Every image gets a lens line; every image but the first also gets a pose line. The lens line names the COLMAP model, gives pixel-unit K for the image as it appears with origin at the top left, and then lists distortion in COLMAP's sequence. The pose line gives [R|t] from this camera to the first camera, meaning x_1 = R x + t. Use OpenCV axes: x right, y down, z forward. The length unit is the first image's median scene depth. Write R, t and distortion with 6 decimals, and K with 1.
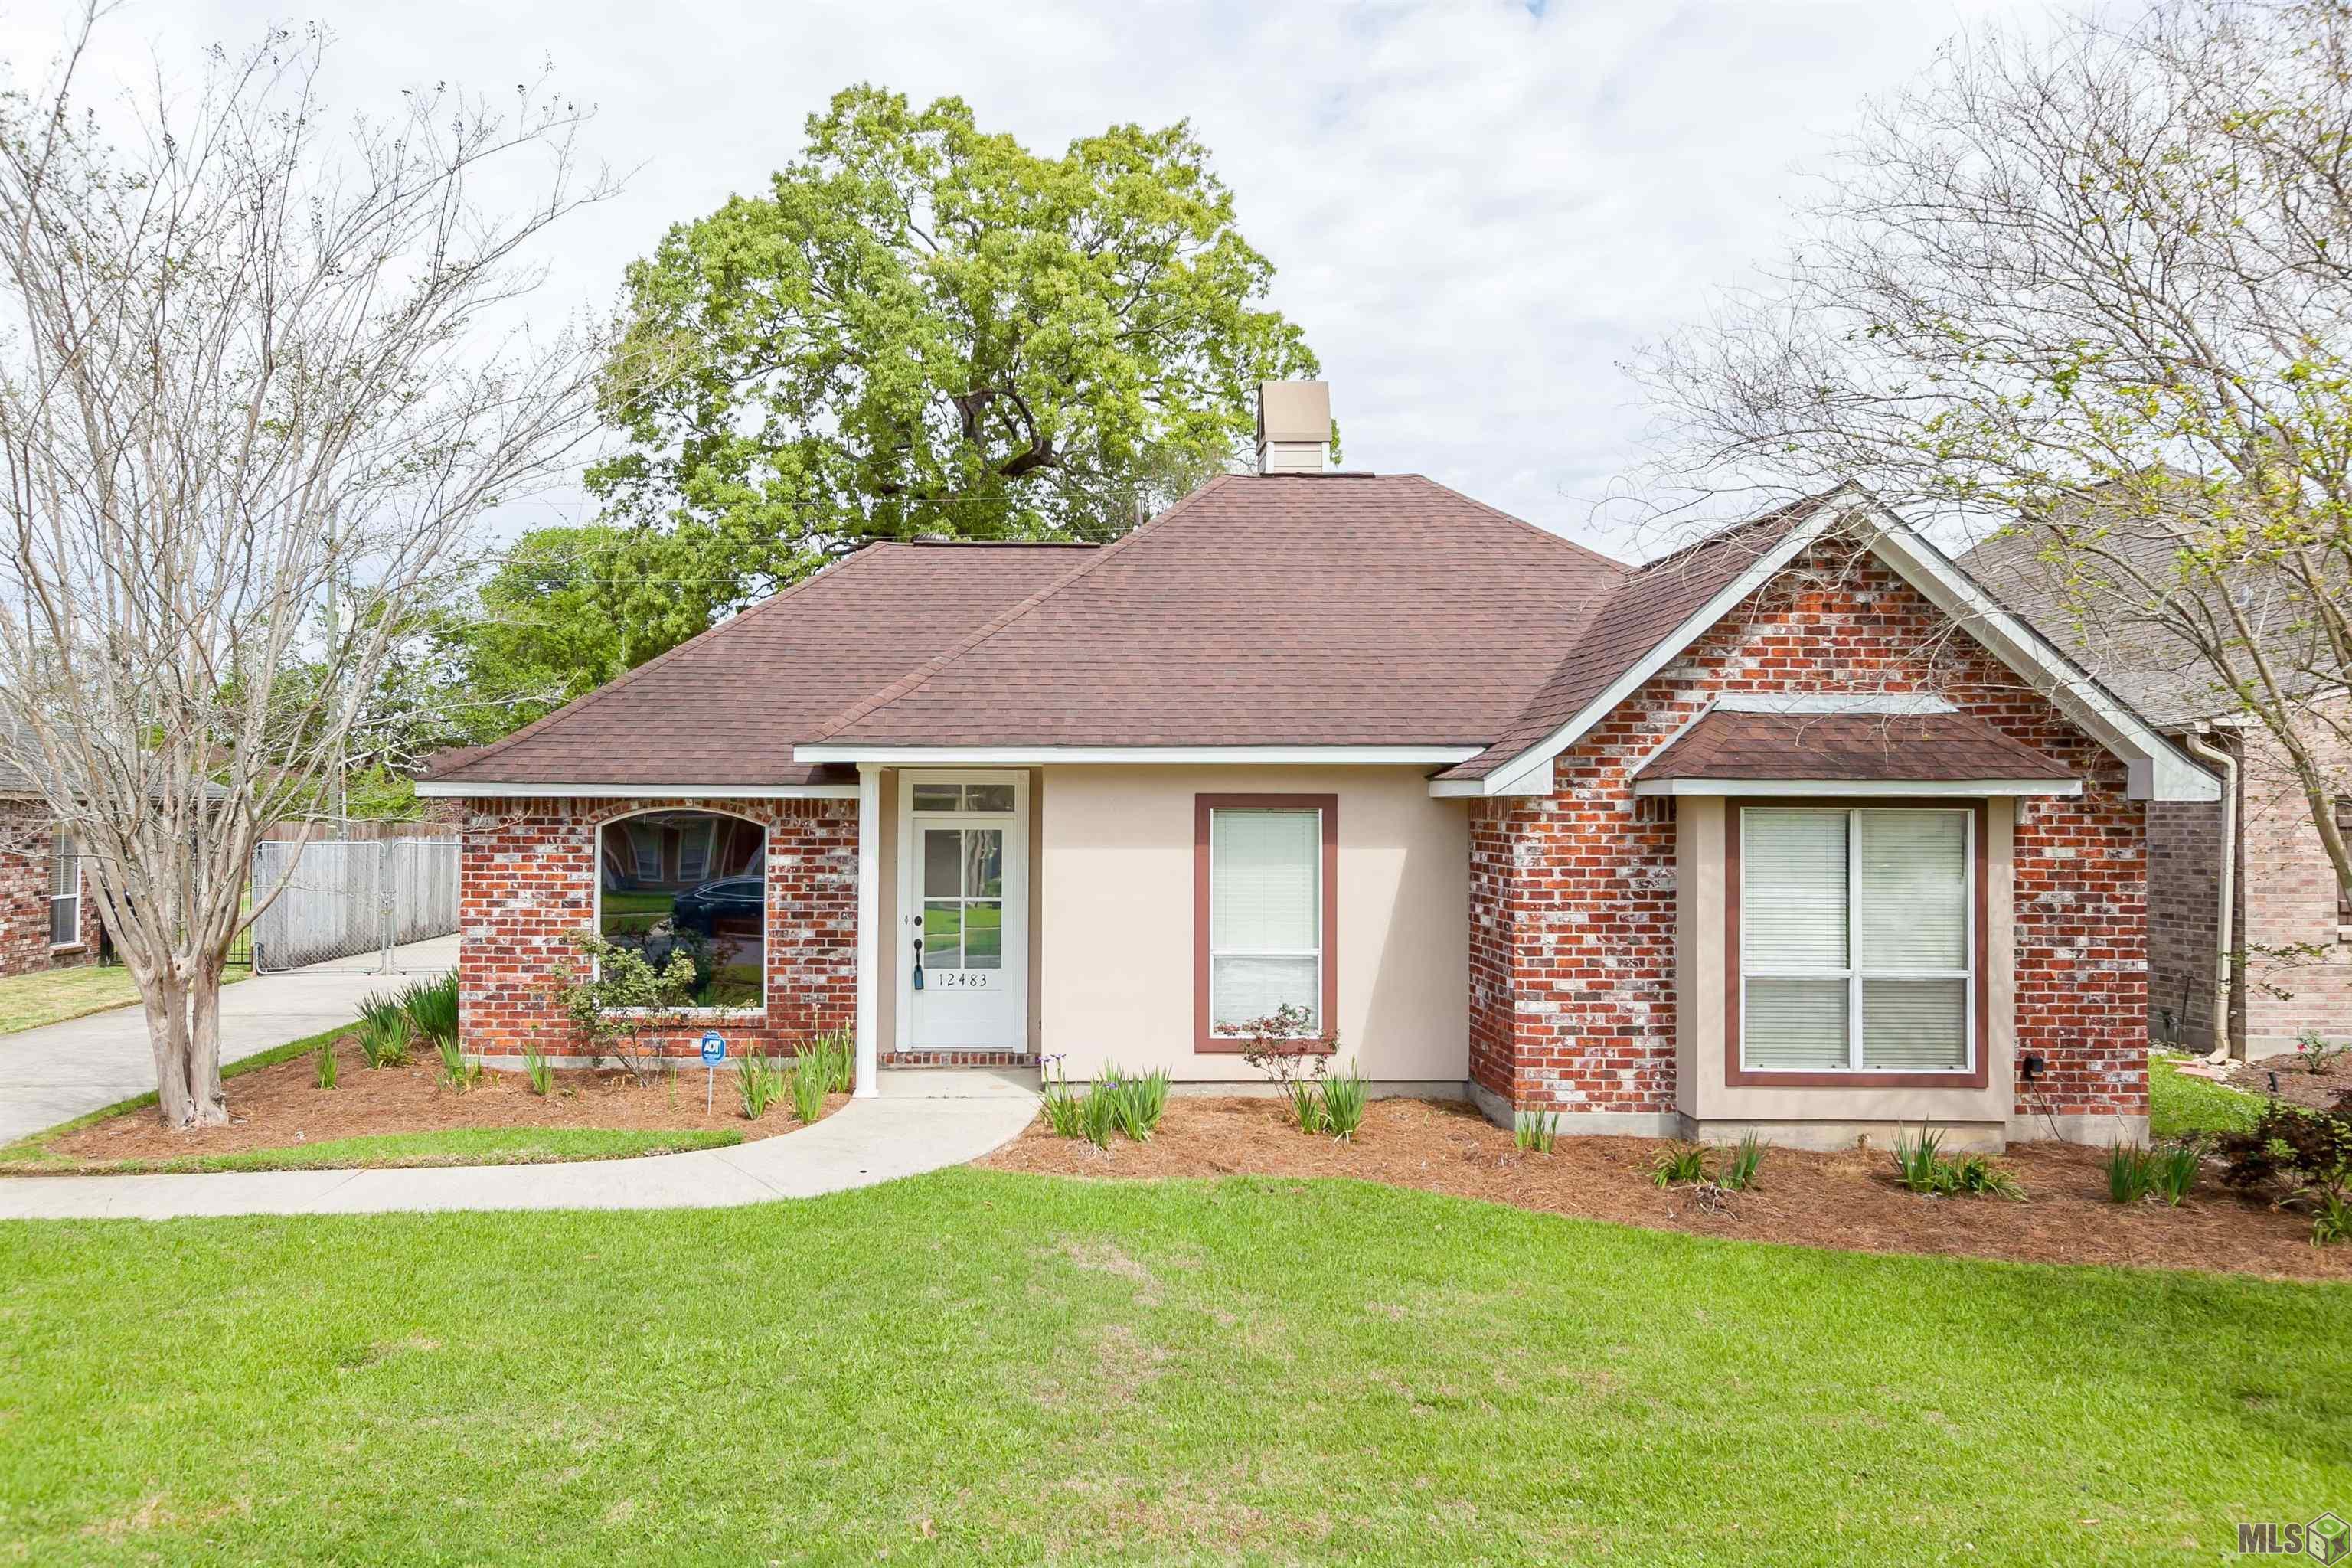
lens RADIAL K [[1698.9, 0, 1176.1], [0, 1698.9, 785.0], [0, 0, 1]] dist [-0.001074, 0.000368]
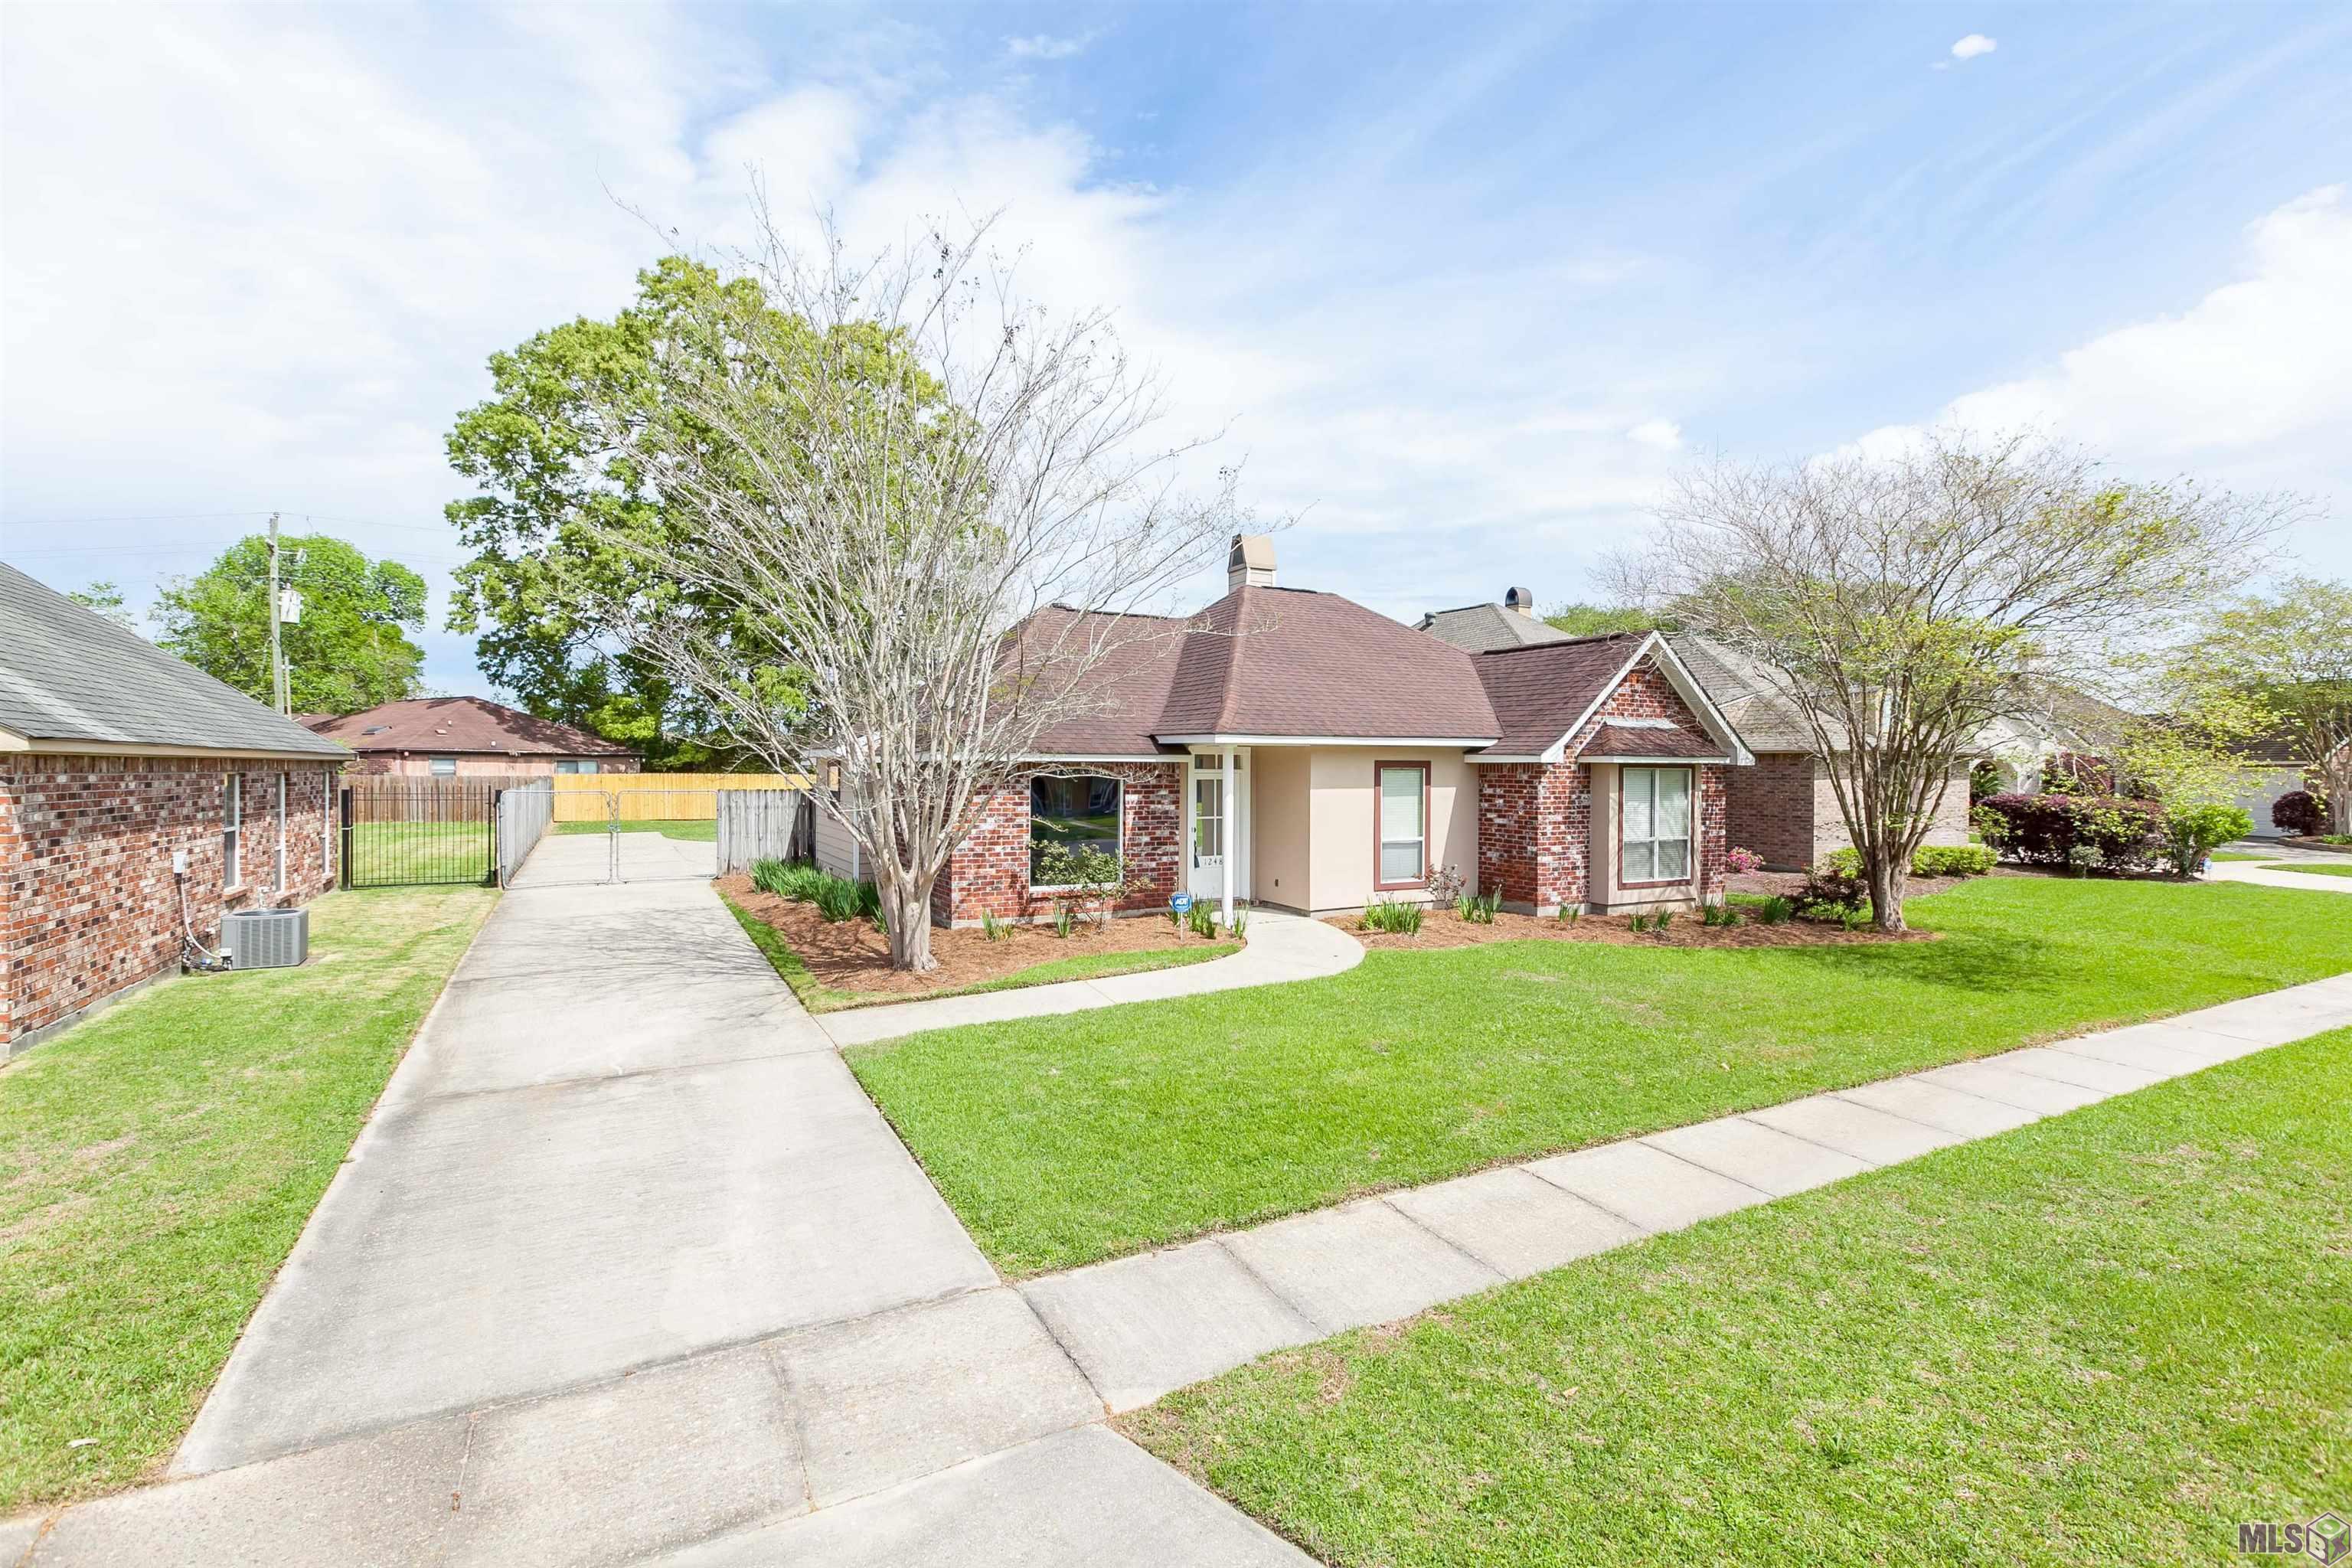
lens RADIAL K [[1060.9, 0, 1177.3], [0, 1060.9, 774.6], [0, 0, 1]] dist [0.005645, -0.000558]
pose [[0.880057, -0.002894, 0.474858, -0.776964], [-0.008823, 0.999709, 0.022443, -0.004397], [-0.474785, -0.023941, 0.879776, 0.021961]]
